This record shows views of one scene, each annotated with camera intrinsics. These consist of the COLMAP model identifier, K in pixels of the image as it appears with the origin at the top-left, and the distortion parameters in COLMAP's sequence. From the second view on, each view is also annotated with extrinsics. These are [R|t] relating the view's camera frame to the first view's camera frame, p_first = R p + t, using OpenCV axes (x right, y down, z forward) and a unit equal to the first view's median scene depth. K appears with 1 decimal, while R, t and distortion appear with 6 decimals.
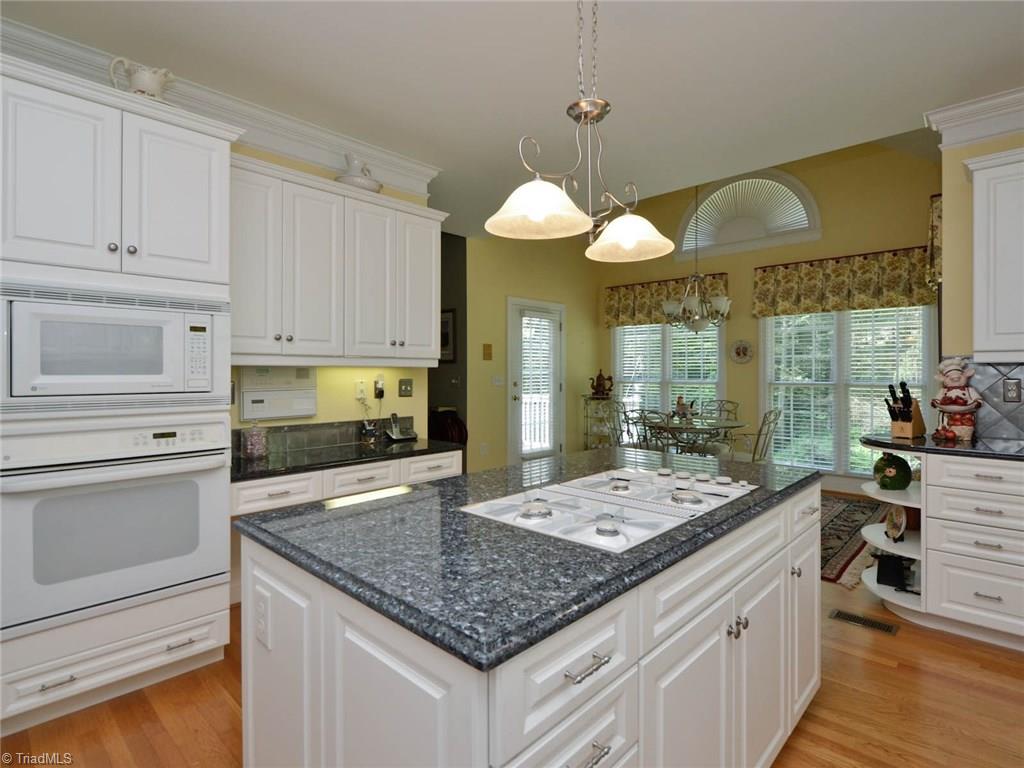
lens RADIAL K [[515.0, 0, 512.0], [0, 515.0, 367.5], [0, 0, 1]] dist [0.003294, -0.005922]
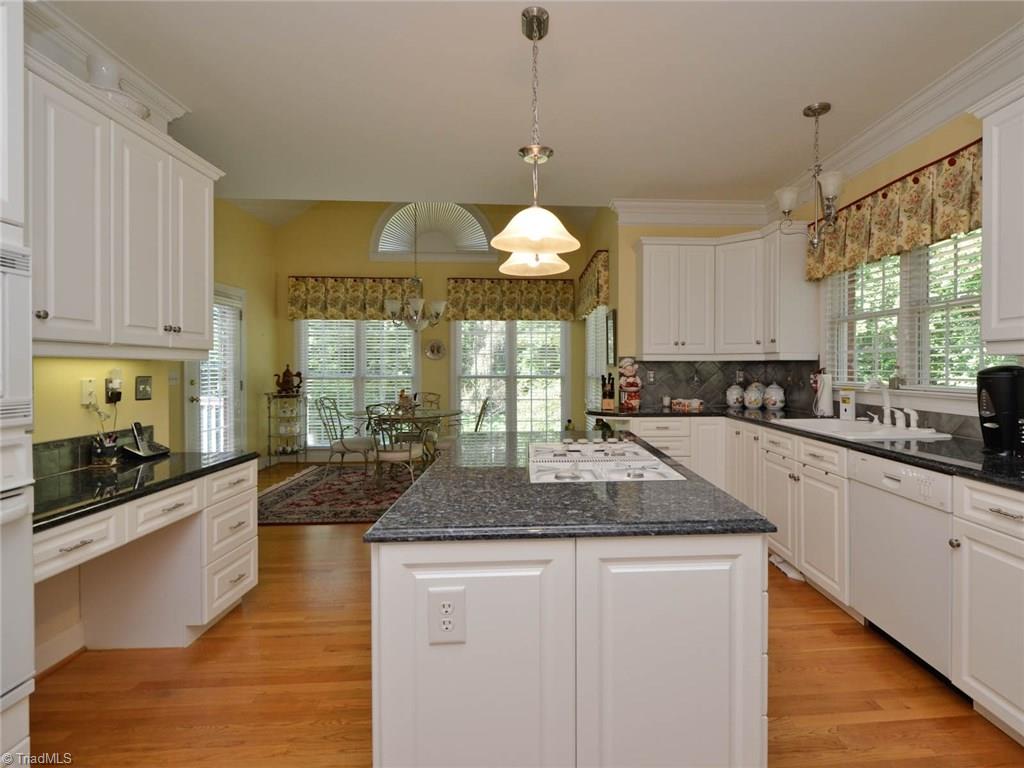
lens RADIAL K [[515.0, 0, 548.5], [0, 515.0, 365.1], [0, 0, 1]] dist [0.003294, -0.005922]
pose [[0.684577, 0.002594, 0.728936, -0.245305], [-0.004377, 0.999990, 0.000552, 0.002502], [-0.728927, -0.003568, 0.684582, 0.042678]]
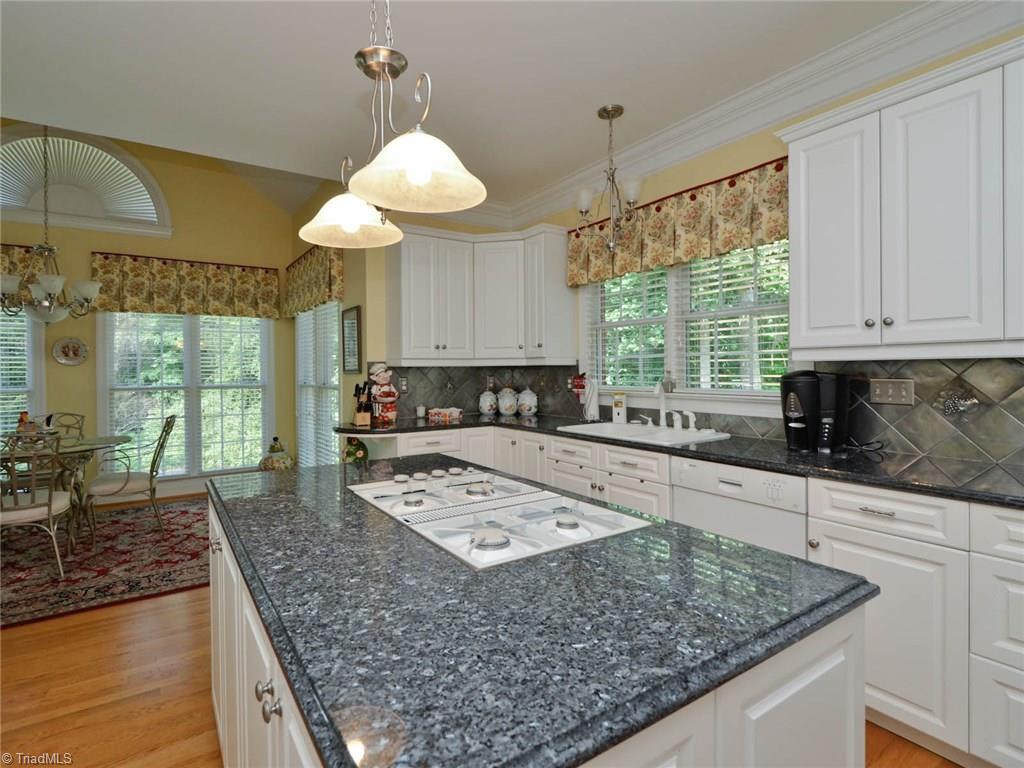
lens RADIAL K [[515.0, 0, 477.9], [0, 515.0, 370.4], [0, 0, 1]] dist [0.003294, -0.005922]
pose [[0.241206, -0.002424, 0.970471, -0.210572], [0.003059, 0.999994, 0.001738, -0.000074], [-0.970469, 0.002550, 0.241212, 0.213650]]
